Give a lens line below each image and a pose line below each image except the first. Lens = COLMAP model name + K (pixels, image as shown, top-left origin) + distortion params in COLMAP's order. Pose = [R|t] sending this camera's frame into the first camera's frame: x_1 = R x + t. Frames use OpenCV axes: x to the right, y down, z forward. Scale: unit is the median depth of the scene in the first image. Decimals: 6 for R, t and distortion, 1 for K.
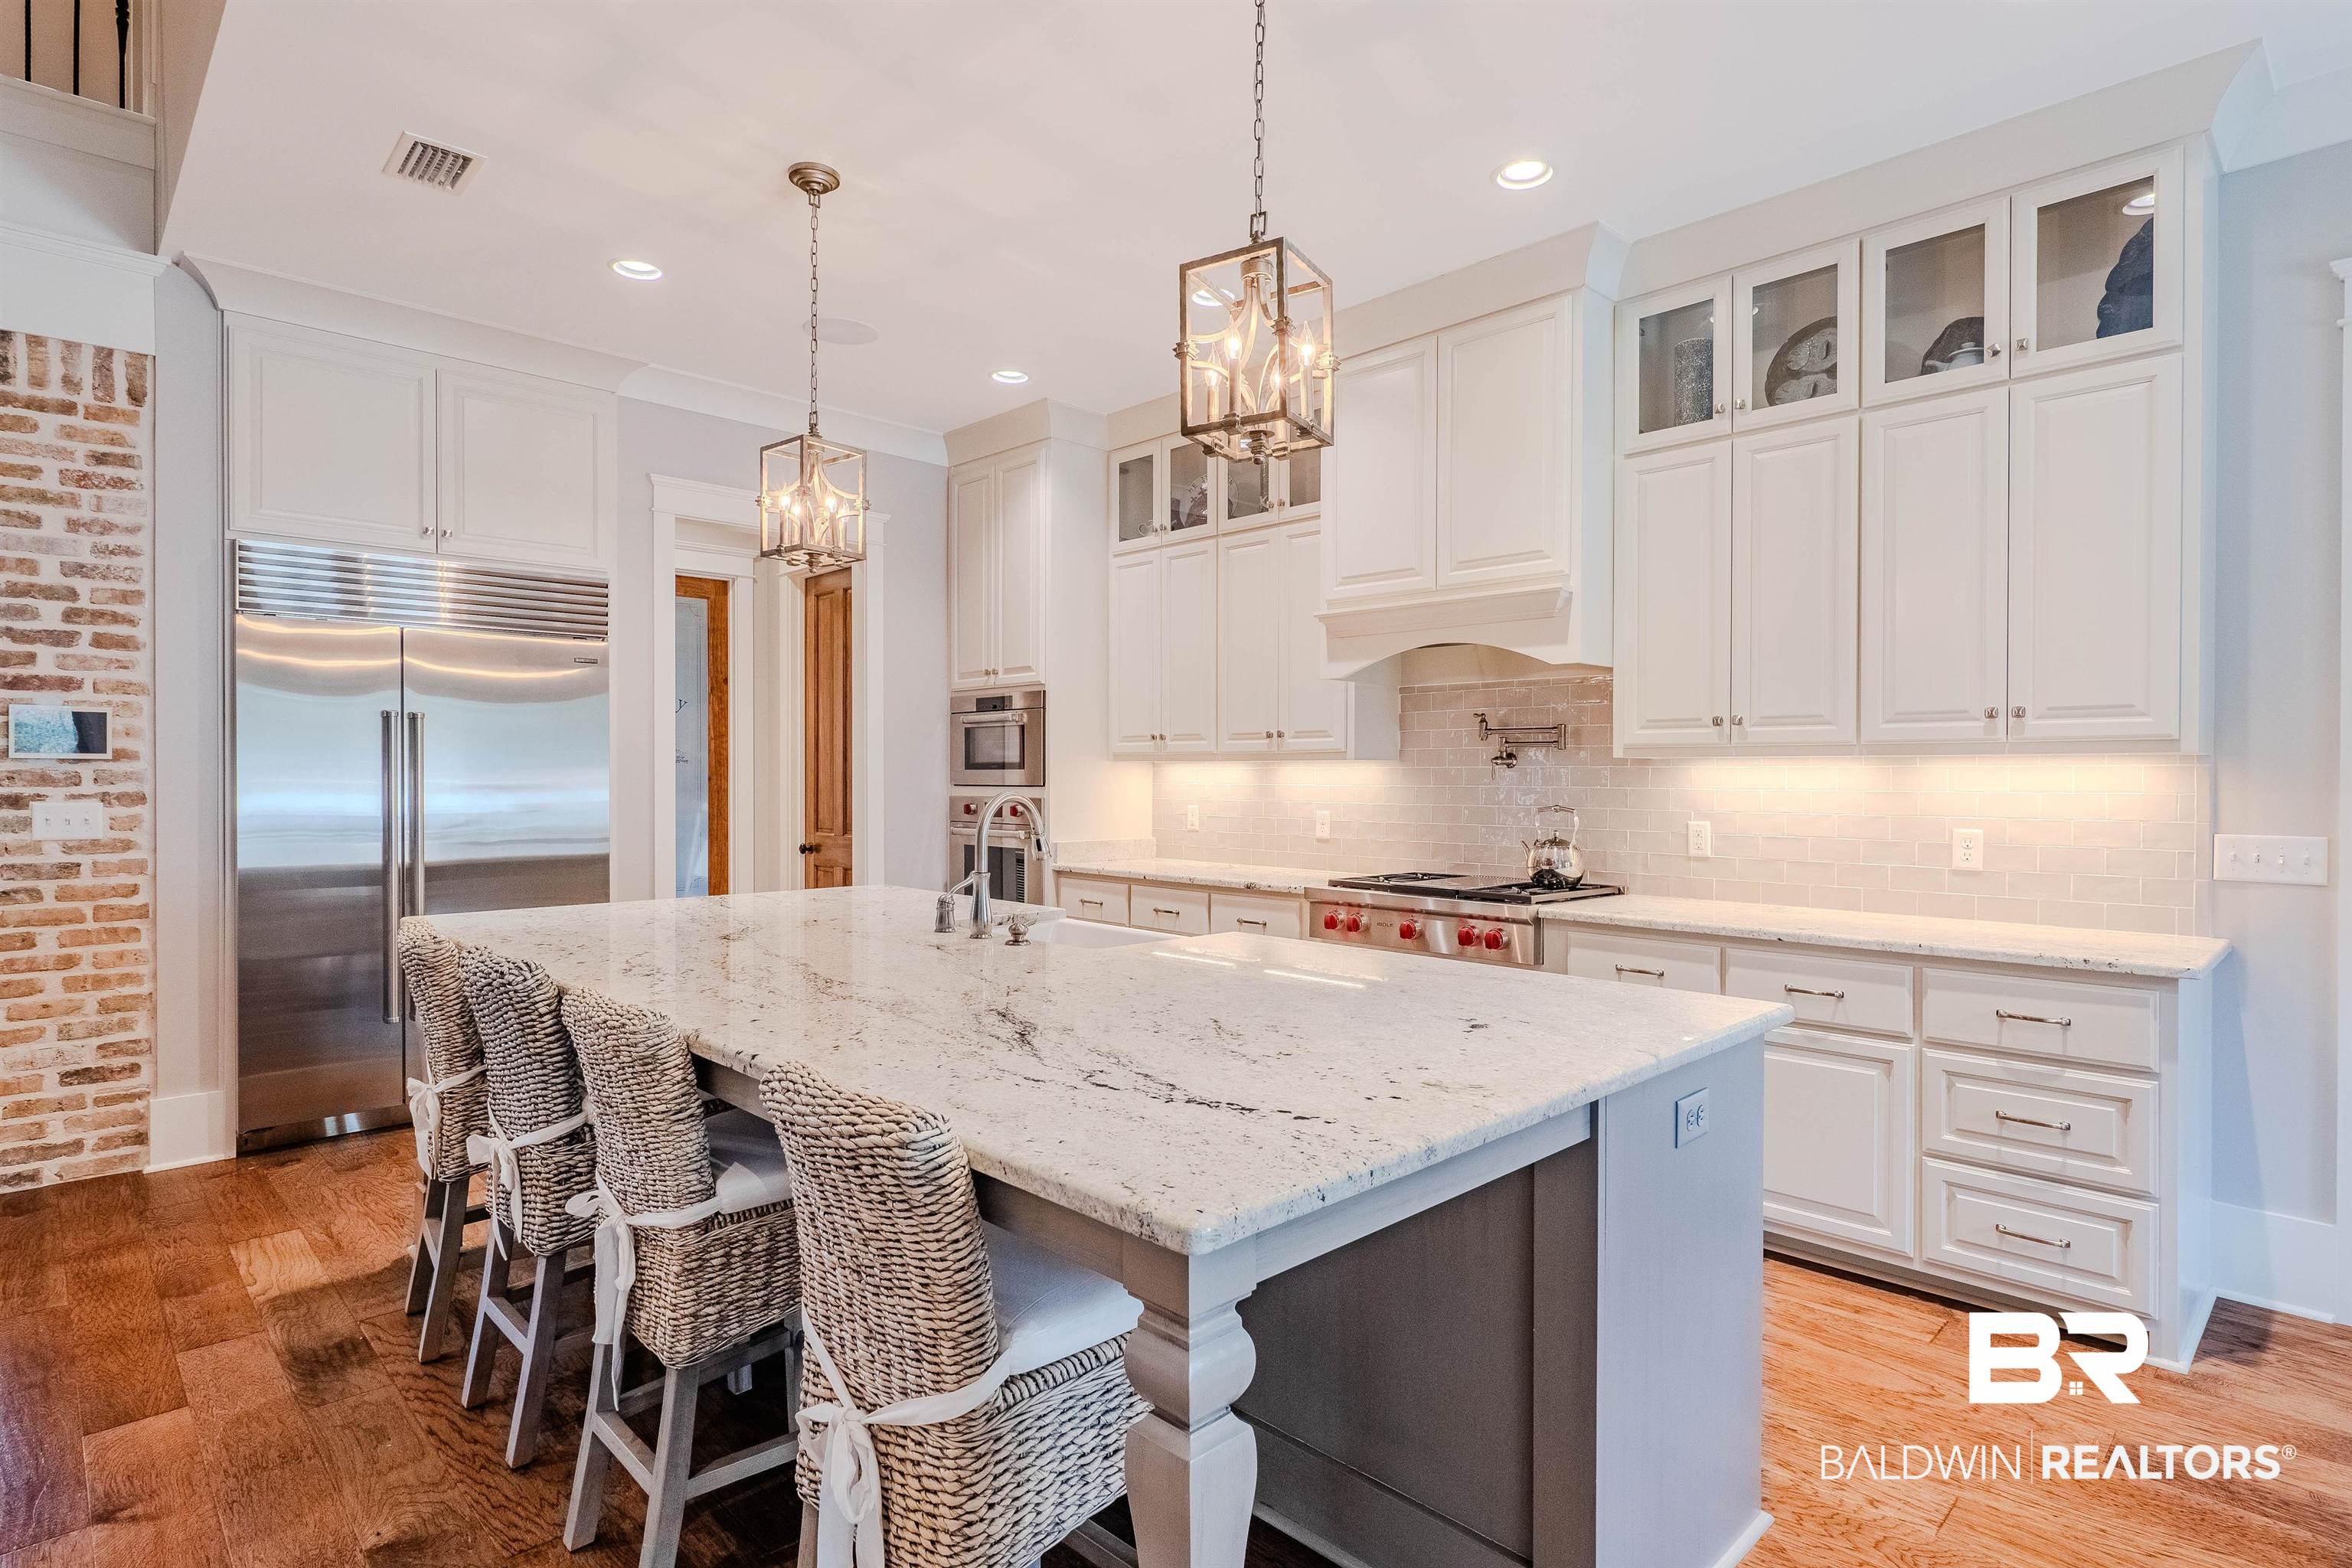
lens RADIAL K [[1184.8, 0, 1178.8], [0, 1184.8, 783.8], [0, 0, 1]] dist [-0.009785, -0.000044]
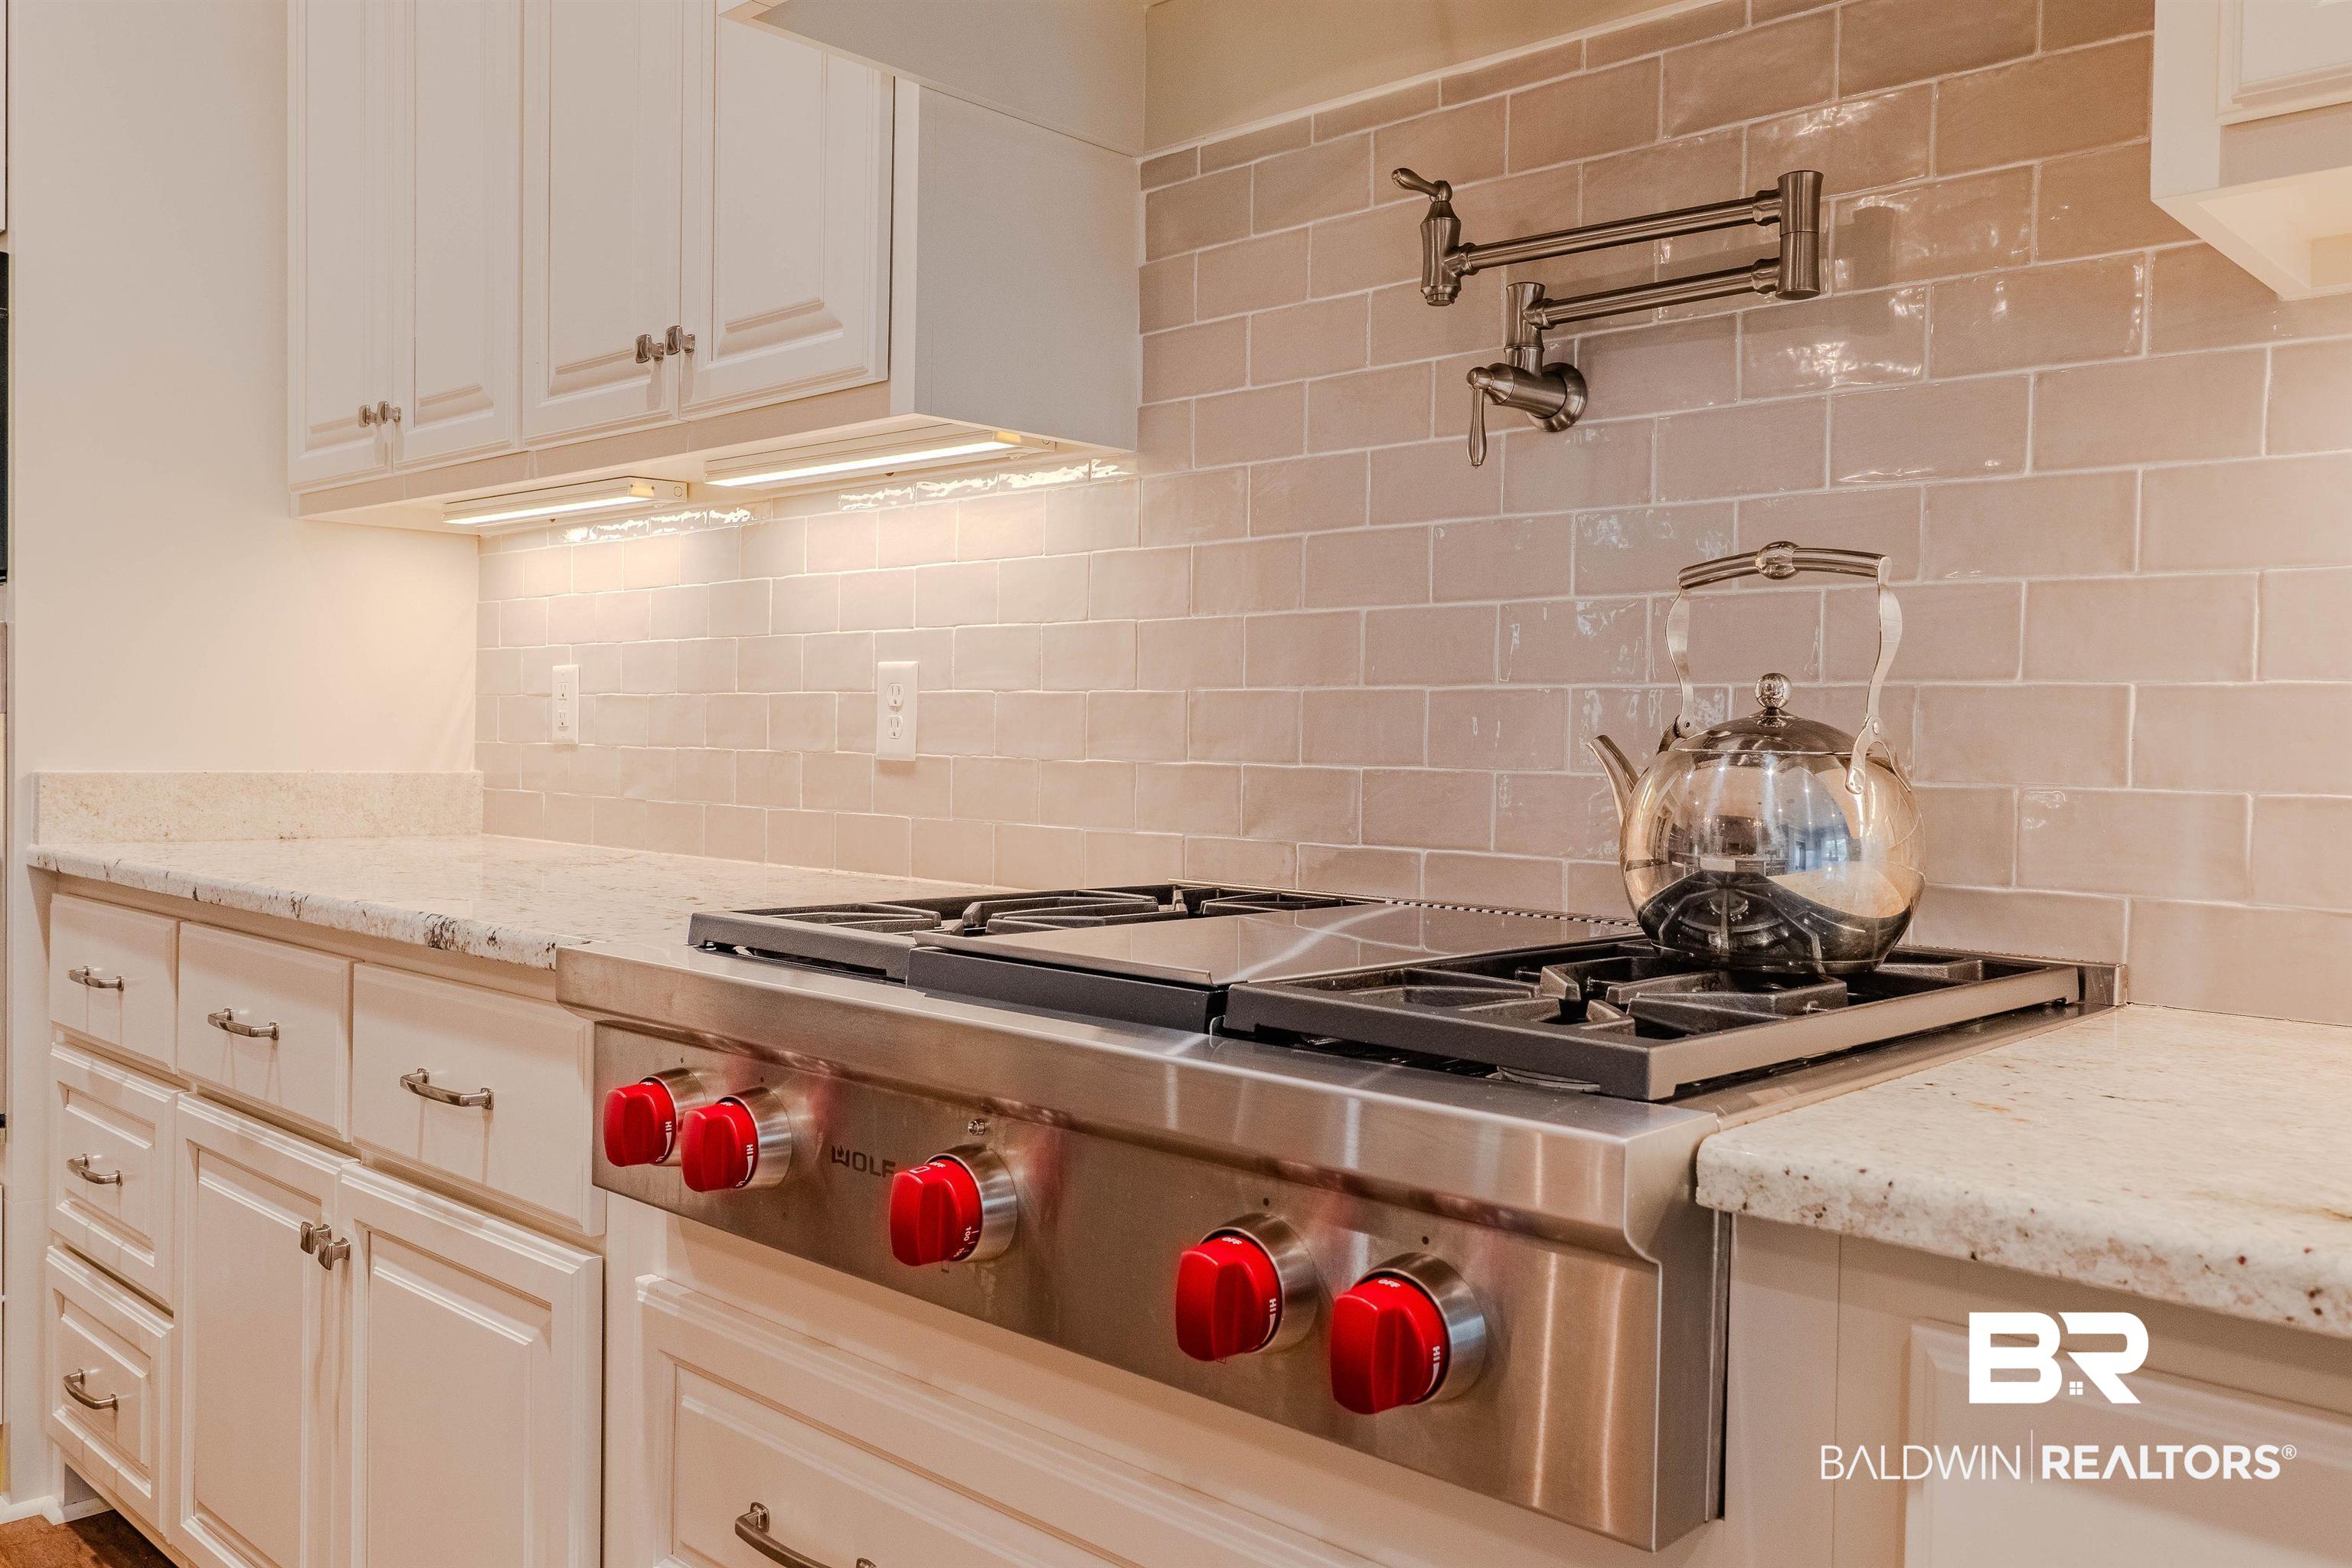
lens RADIAL K [[1862.1, 0, 1164.4], [0, 1862.1, 786.1], [0, 0, 1]] dist [0.009955, -0.002483]
pose [[0.999057, 0.012063, 0.041706, 0.209863], [-0.012900, 0.999720, 0.019860, 0.053773], [-0.041455, -0.020379, 0.998933, 0.710816]]
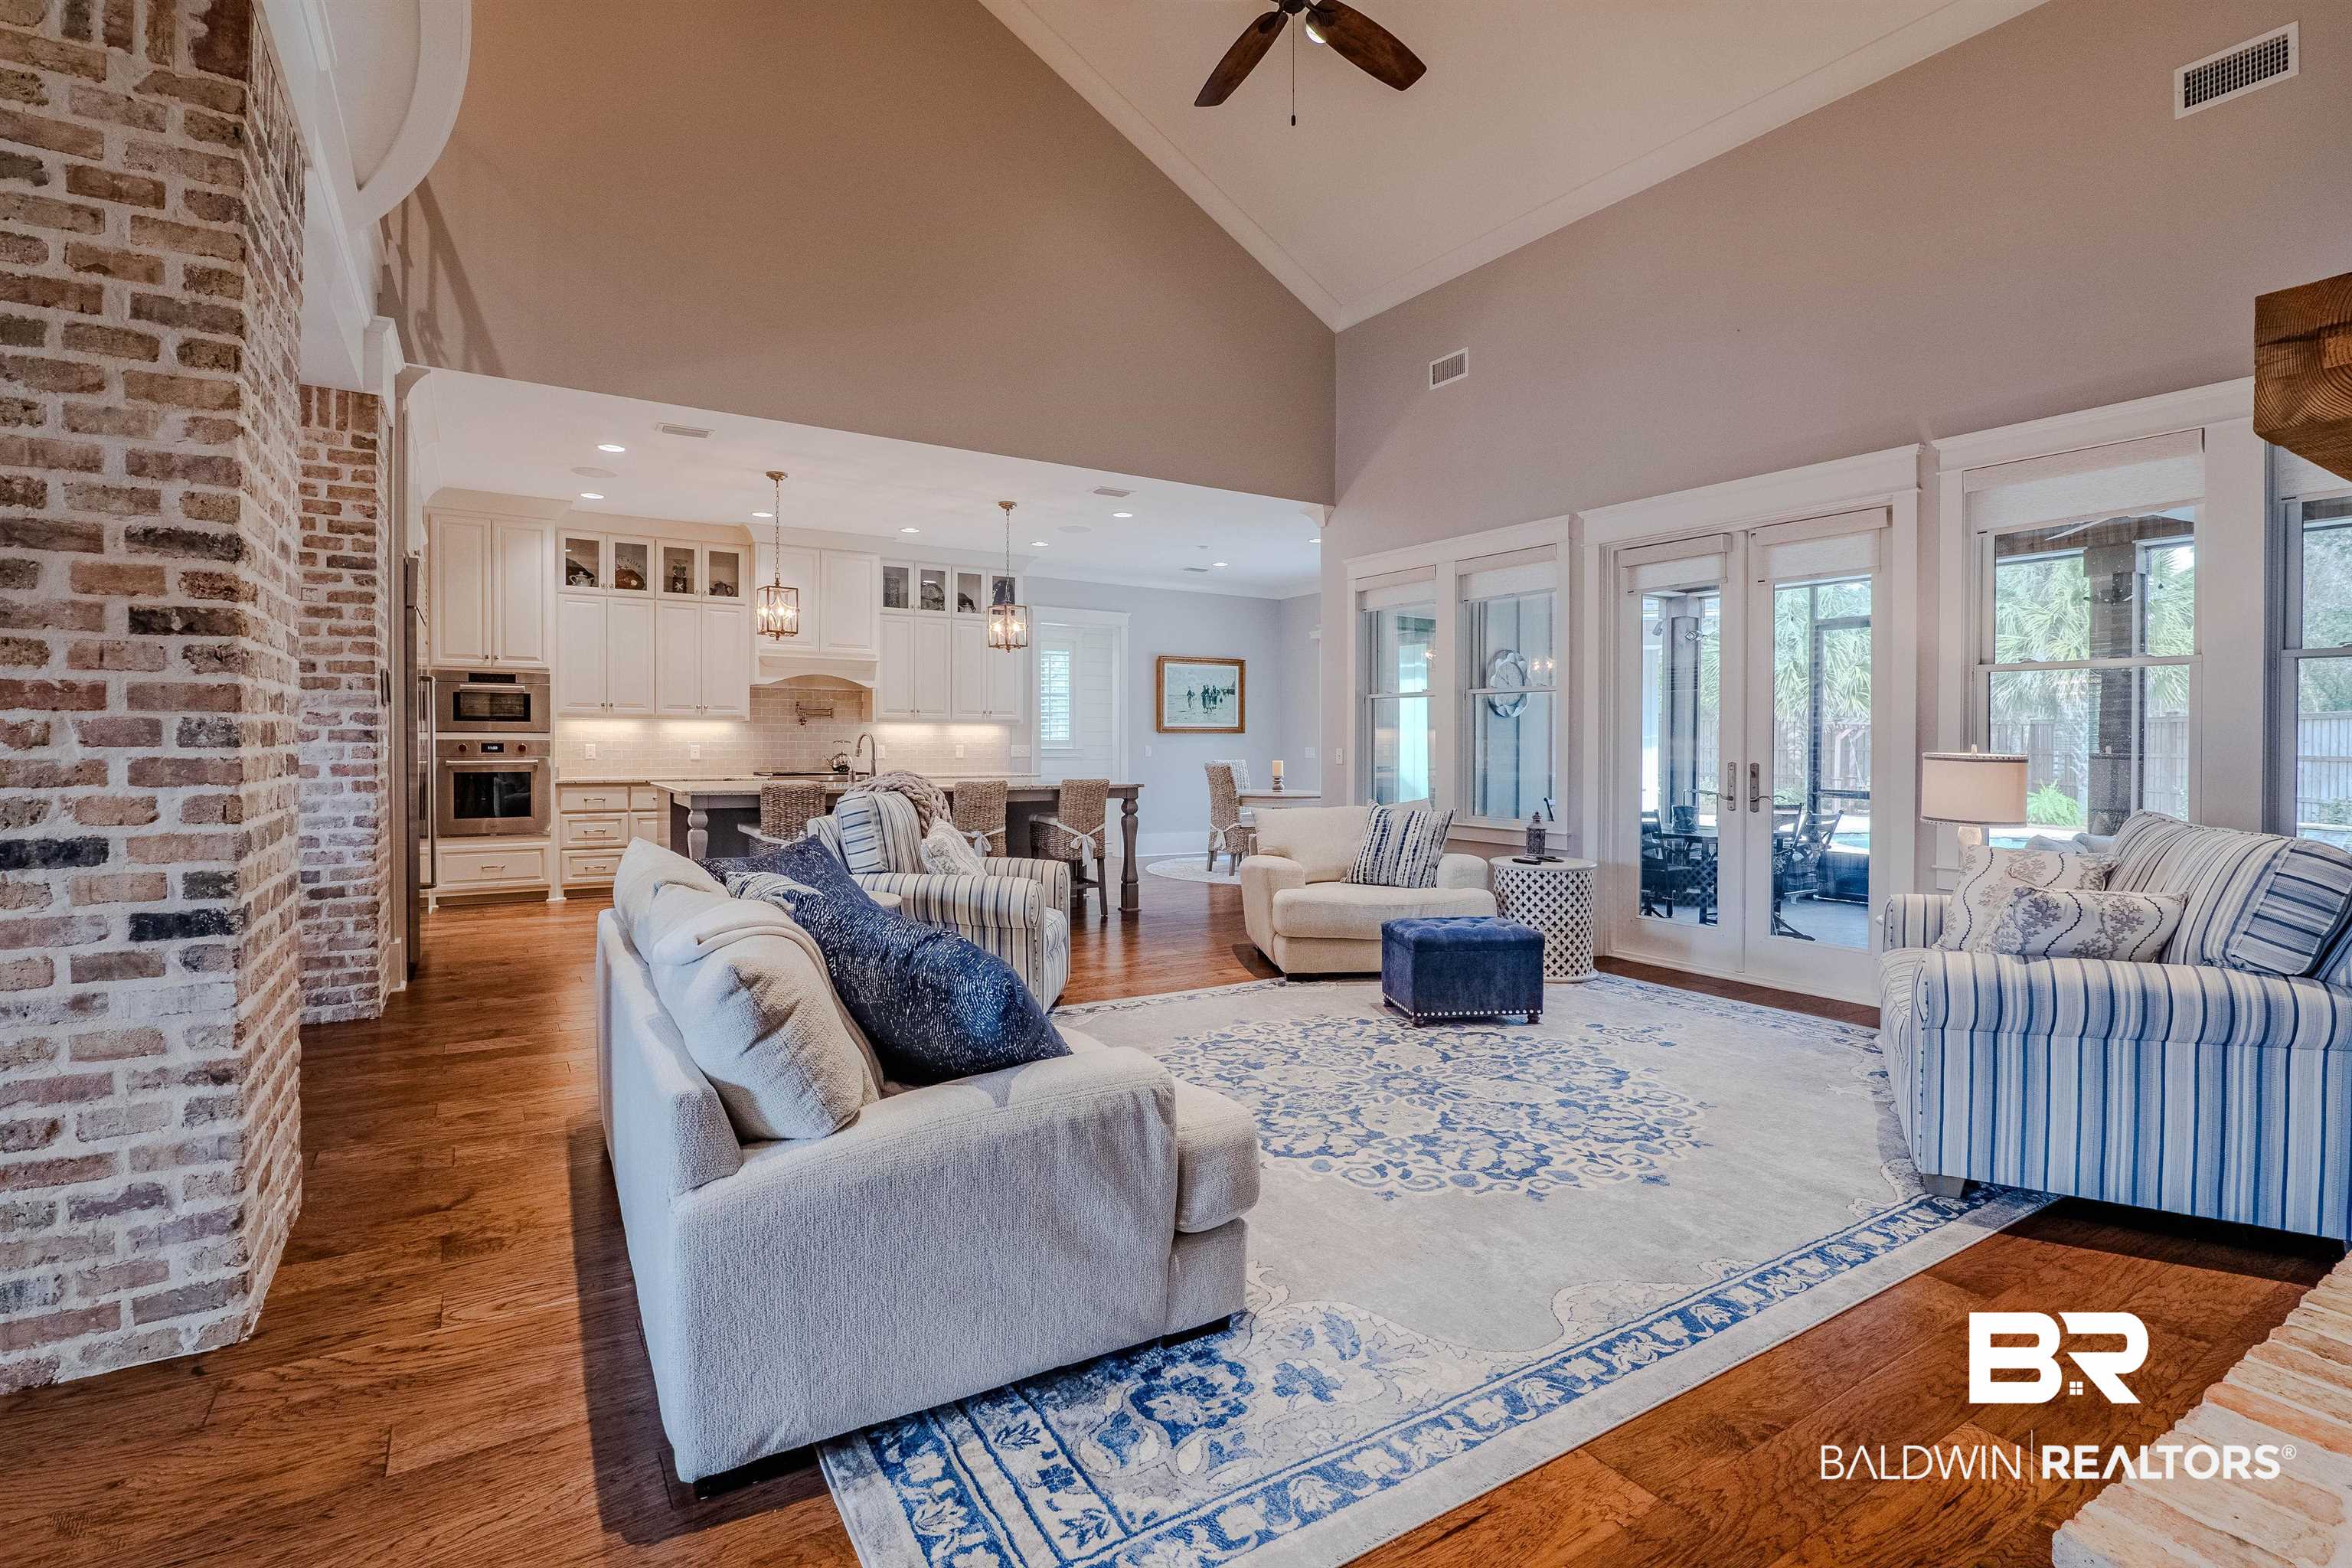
lens RADIAL K [[1101.7, 0, 1188.5], [0, 1101.7, 767.7], [0, 0, 1]] dist [-0.022307, 0.003472]
pose [[0.185797, -0.024335, 0.982287, -1.938099], [0.003776, 0.999704, 0.024053, 0.024279], [-0.982581, -0.000760, 0.185834, -0.197002]]
